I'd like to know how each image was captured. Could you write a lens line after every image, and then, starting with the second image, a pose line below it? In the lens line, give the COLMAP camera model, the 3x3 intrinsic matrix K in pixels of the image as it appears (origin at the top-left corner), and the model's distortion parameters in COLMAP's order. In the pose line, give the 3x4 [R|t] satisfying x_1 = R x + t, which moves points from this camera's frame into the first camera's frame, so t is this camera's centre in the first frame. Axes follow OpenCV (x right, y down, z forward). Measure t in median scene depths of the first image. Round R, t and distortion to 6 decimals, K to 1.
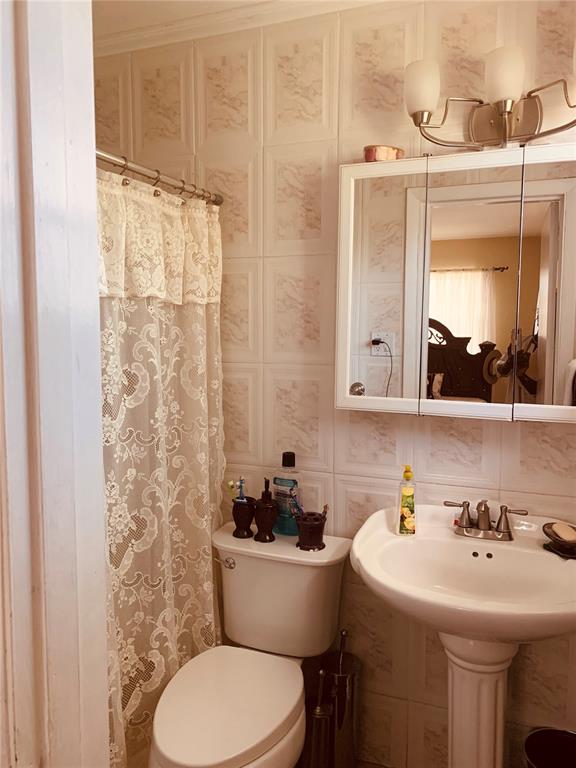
lens RADIAL K [[584.5, 0, 292.1], [0, 584.5, 386.0], [0, 0, 1]] dist [0.041379, -0.057234]
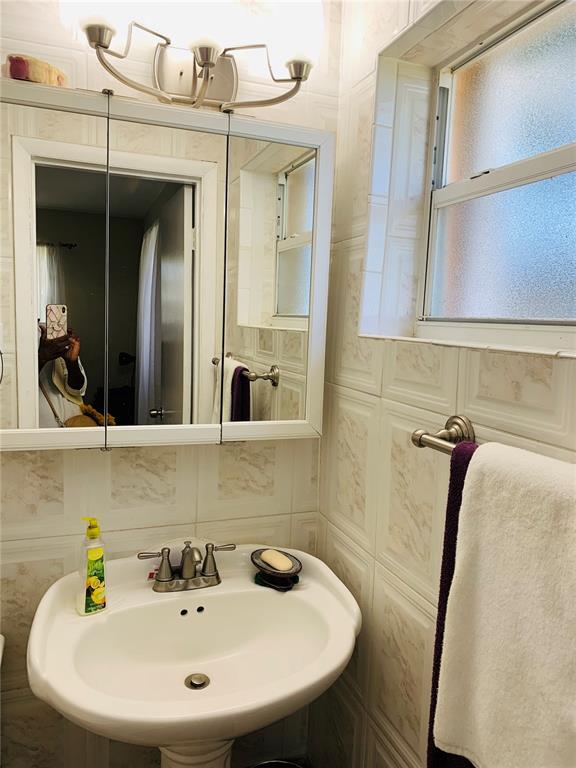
lens RADIAL K [[579.0, 0, 288.0], [0, 579.0, 384.0], [0, 0, 1]] dist [0.041126, -0.145714]
pose [[0.730426, -0.053398, 0.680901, -0.106176], [0.027025, 0.998418, 0.049308, -0.059417], [-0.682457, -0.017614, 0.730713, 0.314570]]
